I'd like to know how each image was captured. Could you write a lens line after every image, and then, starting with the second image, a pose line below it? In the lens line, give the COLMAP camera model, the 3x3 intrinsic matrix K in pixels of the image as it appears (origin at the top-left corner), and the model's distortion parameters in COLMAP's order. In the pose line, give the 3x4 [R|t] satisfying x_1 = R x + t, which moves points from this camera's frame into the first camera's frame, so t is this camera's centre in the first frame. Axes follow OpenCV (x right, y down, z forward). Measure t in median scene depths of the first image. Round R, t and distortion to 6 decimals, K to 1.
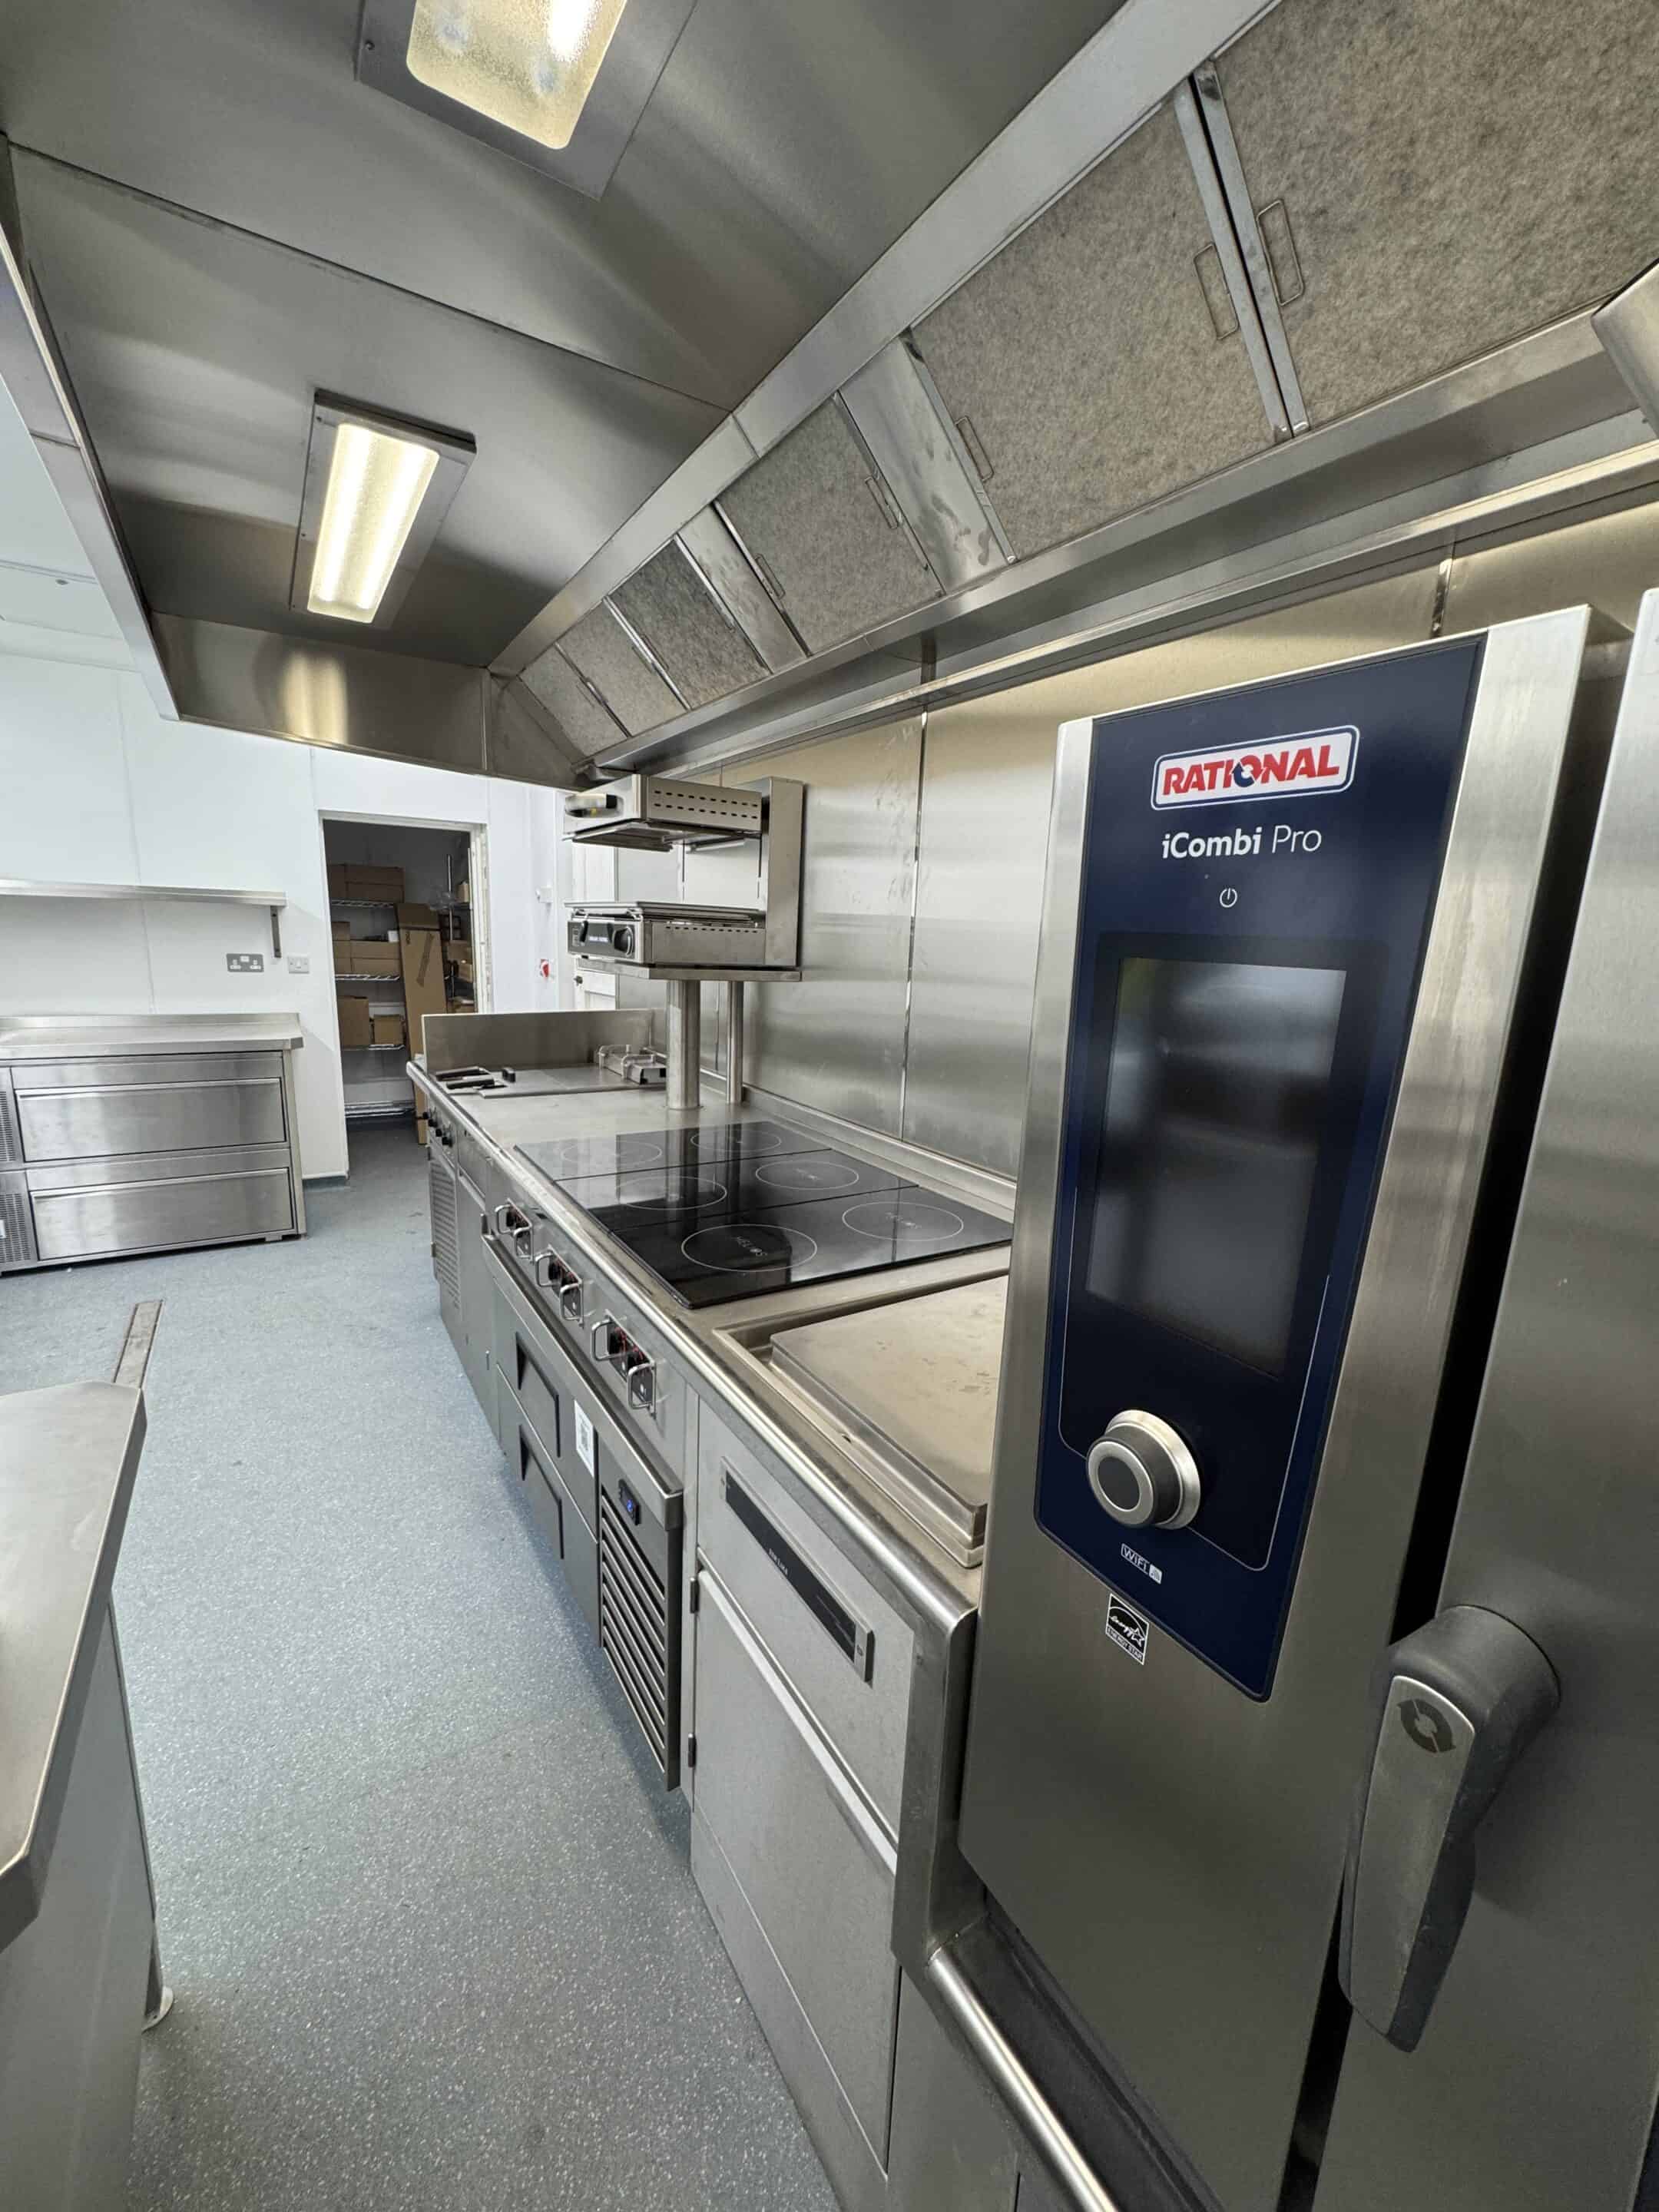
lens RADIAL K [[875.3, 0, 829.5], [0, 875.3, 1106.0], [0, 0, 1]] dist [-0.000034, 0.000217]
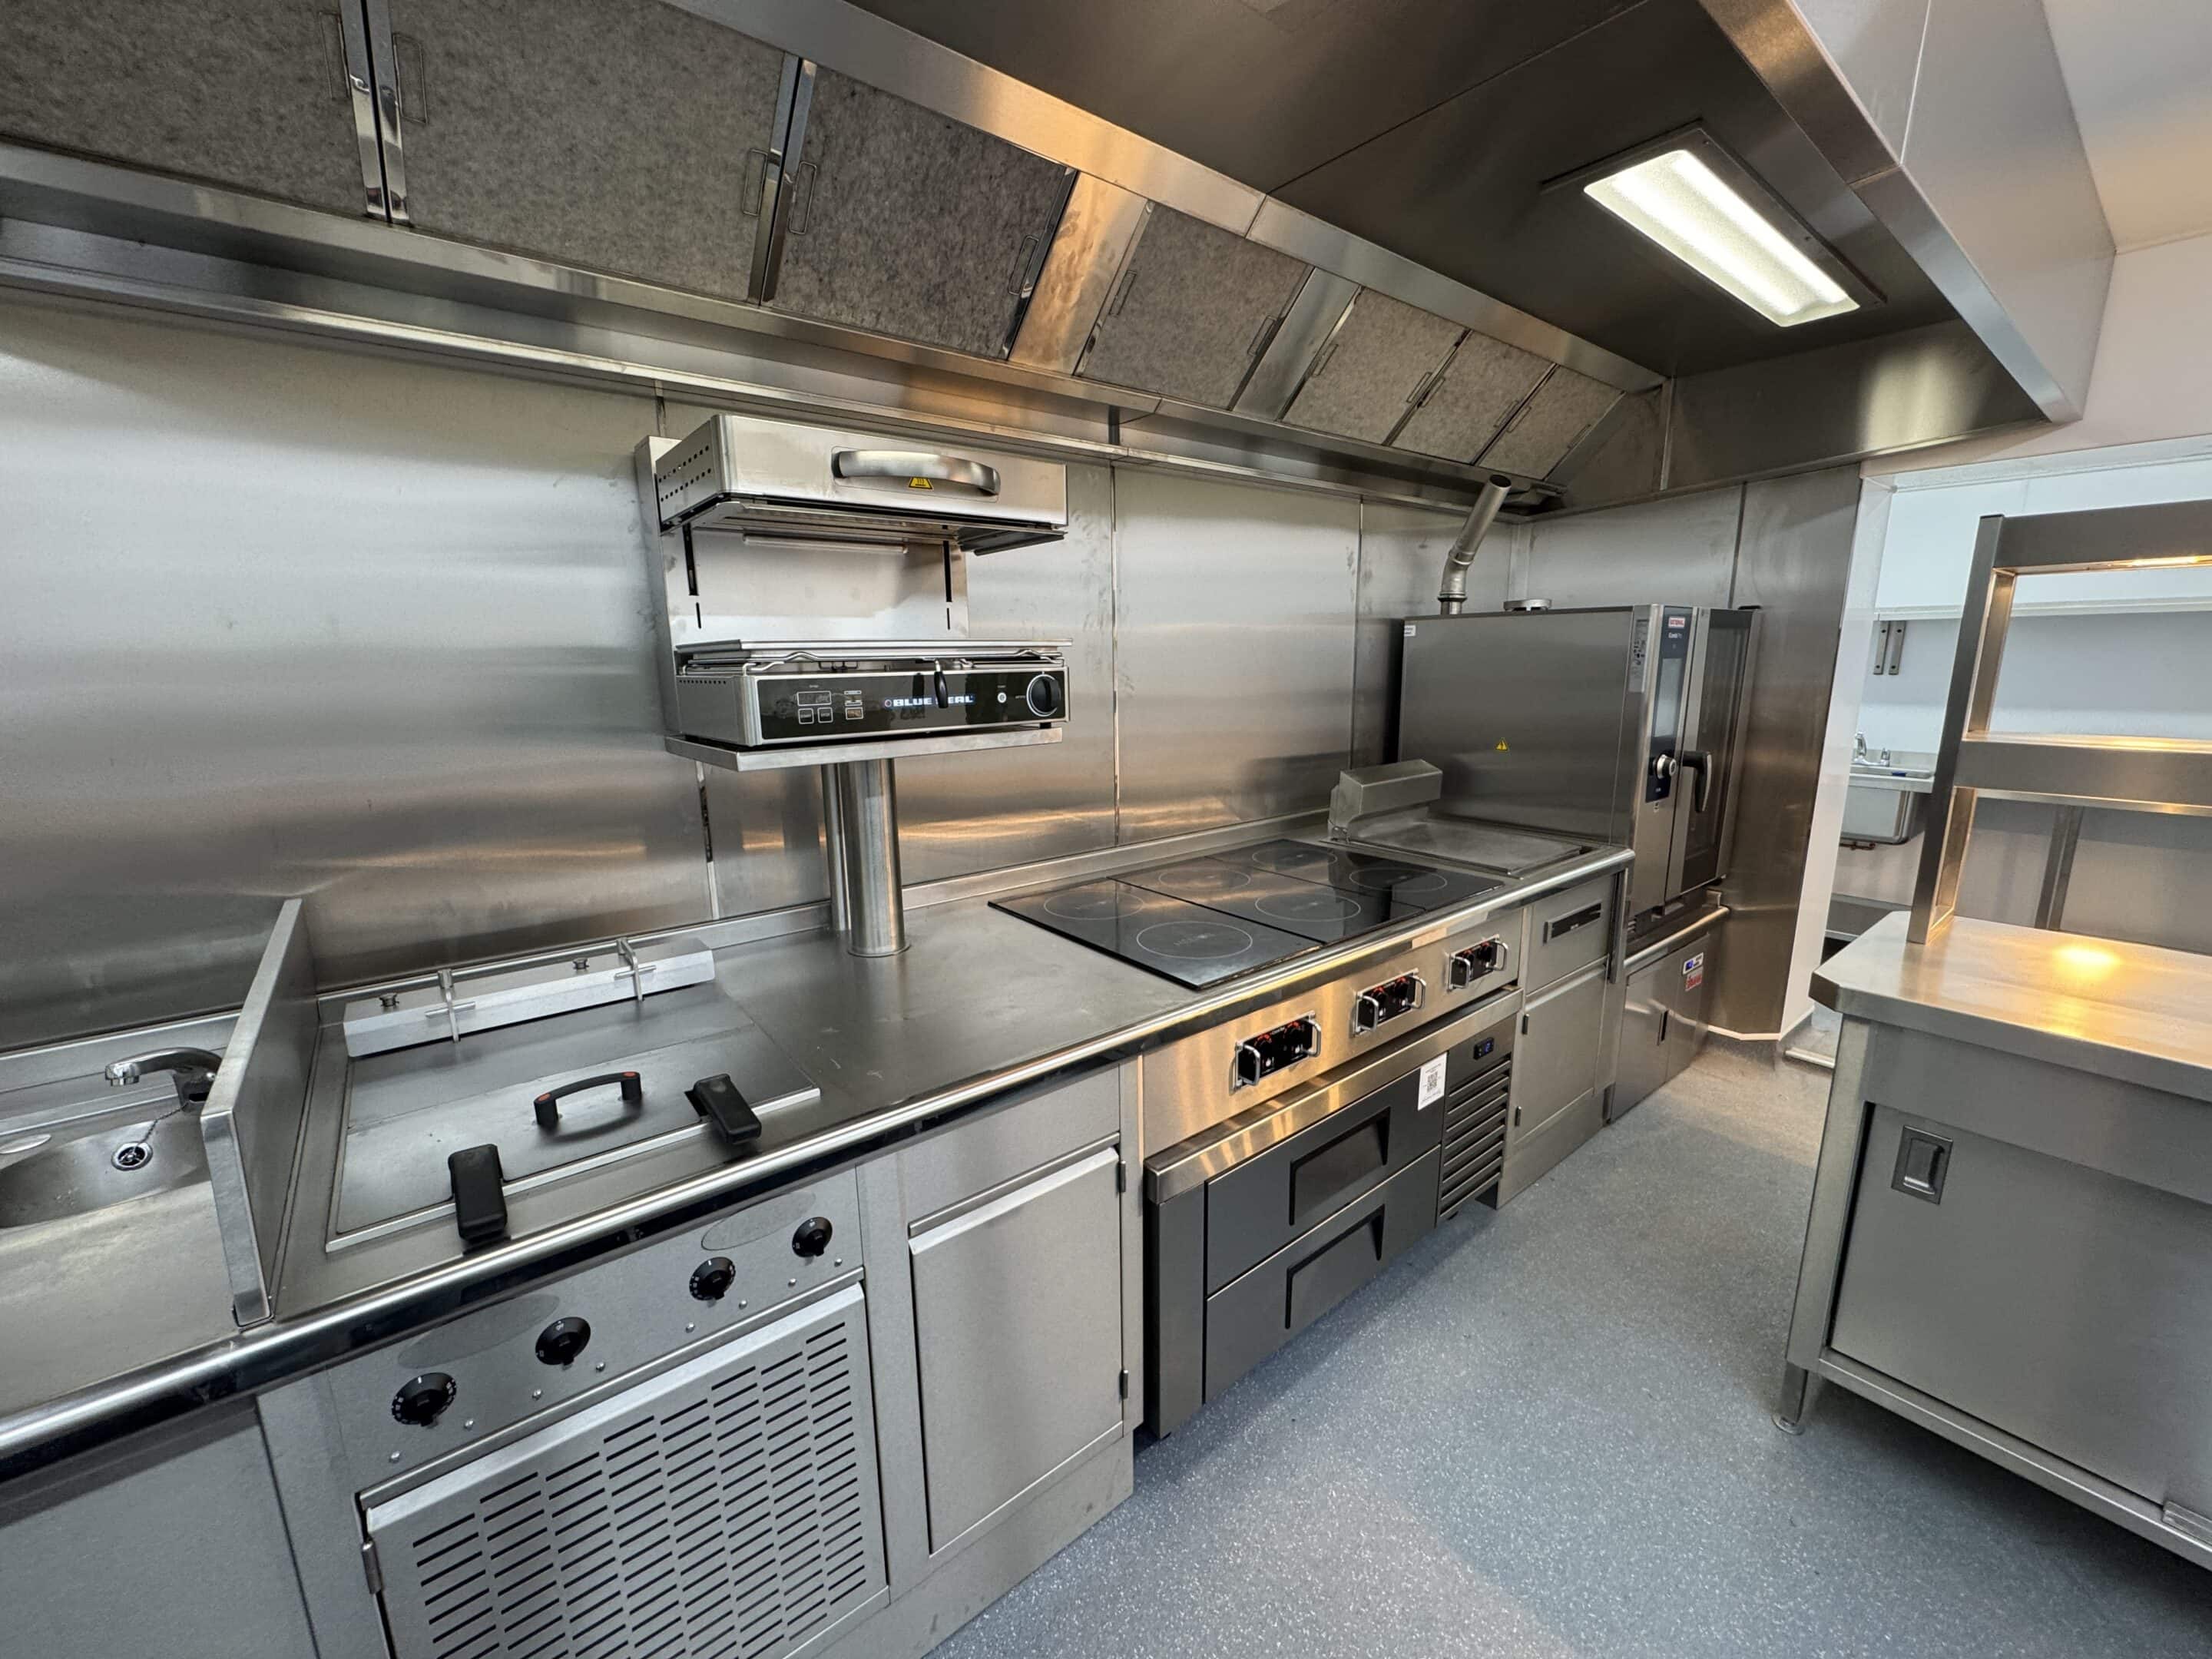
lens RADIAL K [[875.3, 0, 1106.0], [0, 875.3, 829.5], [0, 0, 1]] dist [-0.000034, 0.000217]
pose [[-0.110043, -0.235560, 0.965610, -1.138600], [0.195547, 0.947391, 0.253400, -0.311790], [-0.974501, 0.216707, -0.058191, 1.231597]]
